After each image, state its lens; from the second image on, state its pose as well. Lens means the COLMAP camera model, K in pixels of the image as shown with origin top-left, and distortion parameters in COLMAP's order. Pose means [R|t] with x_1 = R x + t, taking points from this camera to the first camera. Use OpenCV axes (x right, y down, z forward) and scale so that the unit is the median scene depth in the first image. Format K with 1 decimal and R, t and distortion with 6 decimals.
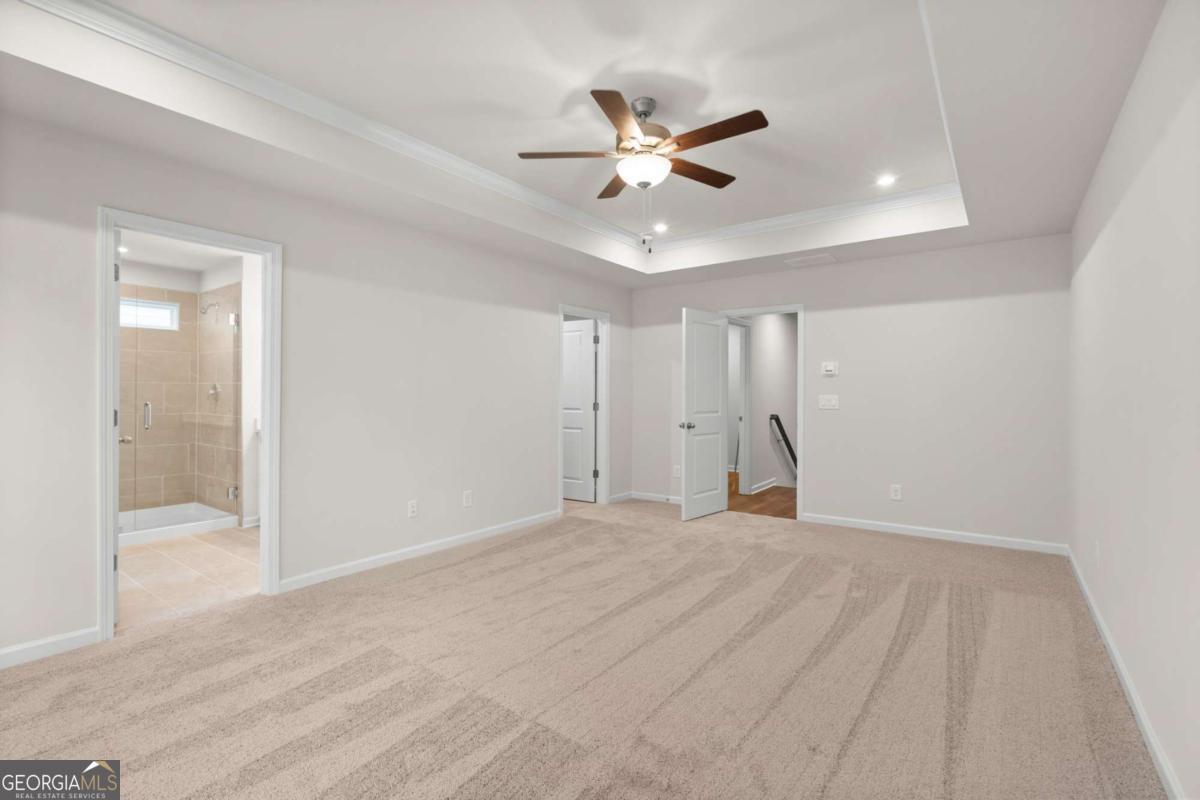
lens RADIAL K [[554.2, 0, 590.9], [0, 554.2, 401.2], [0, 0, 1]] dist [0.000767, 0.002359]
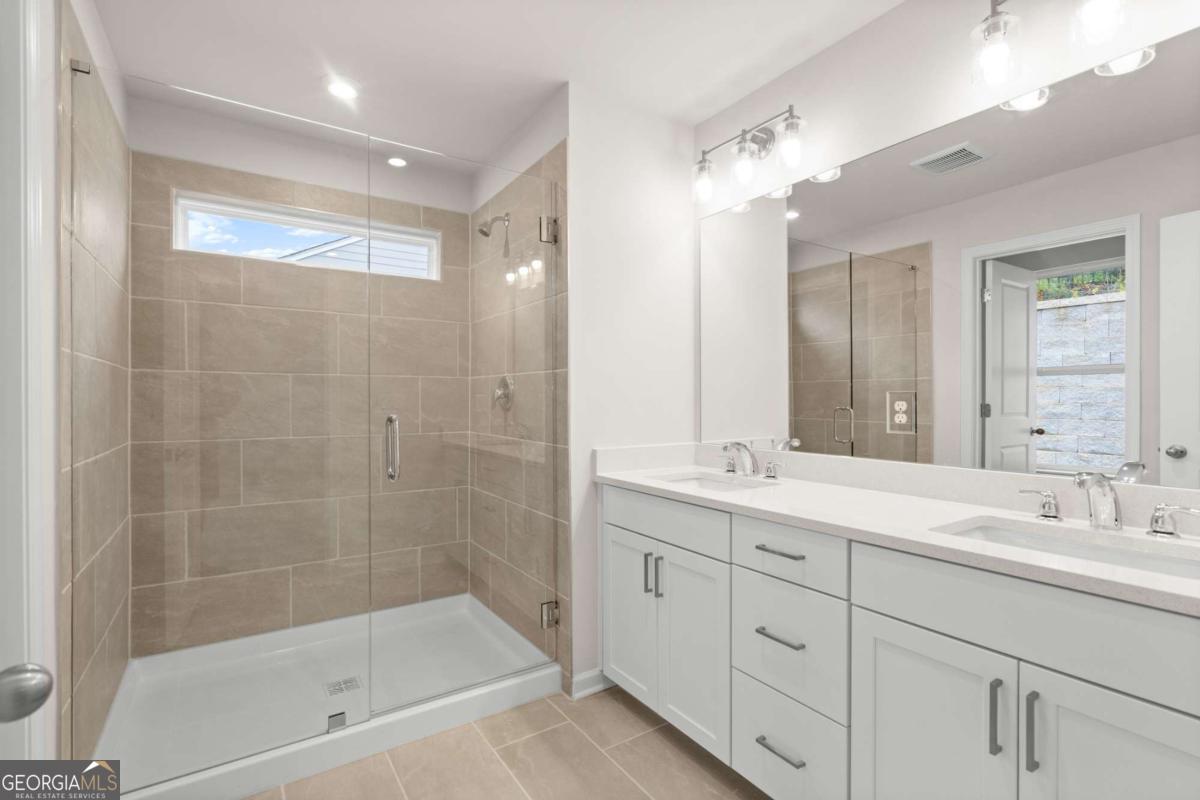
lens RADIAL K [[554.2, 0, 604.9], [0, 554.2, 404.2], [0, 0, 1]] dist [0.000767, 0.002359]
pose [[0.947075, -0.005338, -0.320968, -0.428946], [0.007610, 0.999954, 0.005825, -0.008104], [0.320922, -0.007959, 0.947072, 0.550732]]
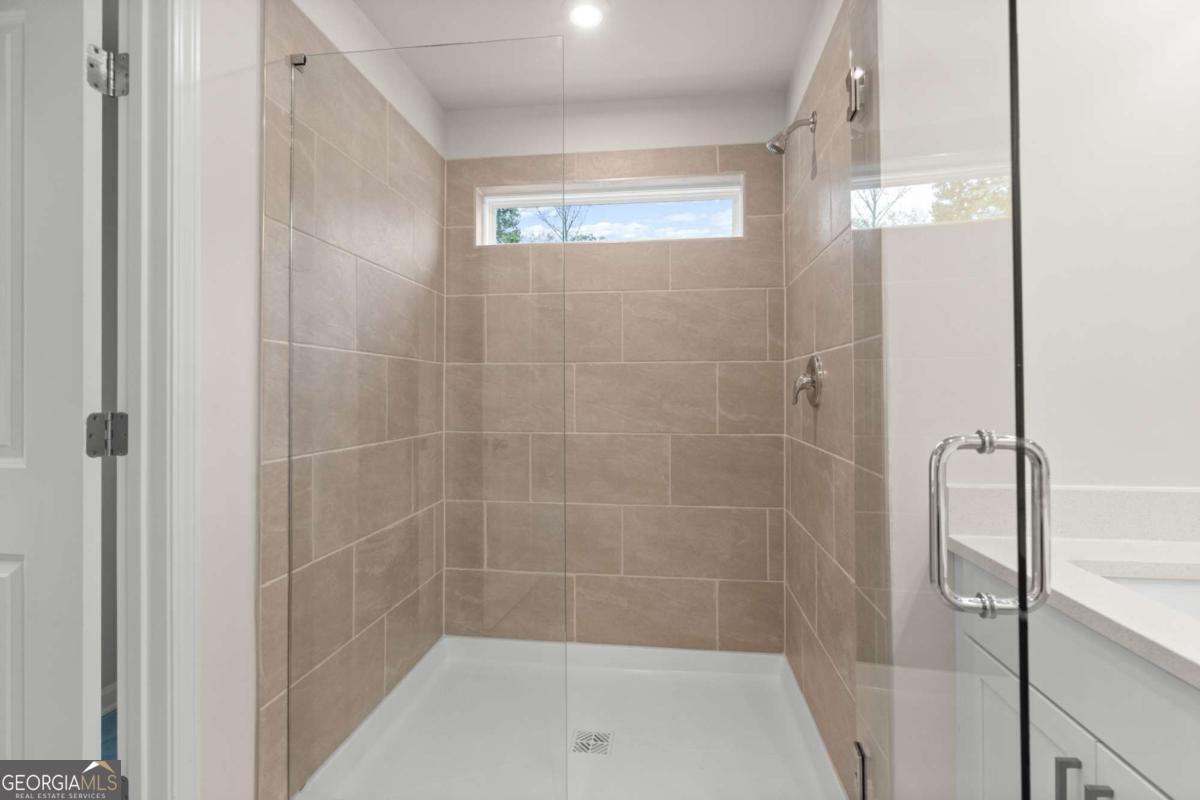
lens RADIAL K [[554.2, 0, 601.9], [0, 554.2, 387.7], [0, 0, 1]] dist [0.000767, 0.002359]
pose [[0.504189, -0.016984, -0.863426, -0.451196], [0.006114, 0.999852, -0.016098, -0.007178], [0.863572, 0.002838, 0.504218, 0.719530]]
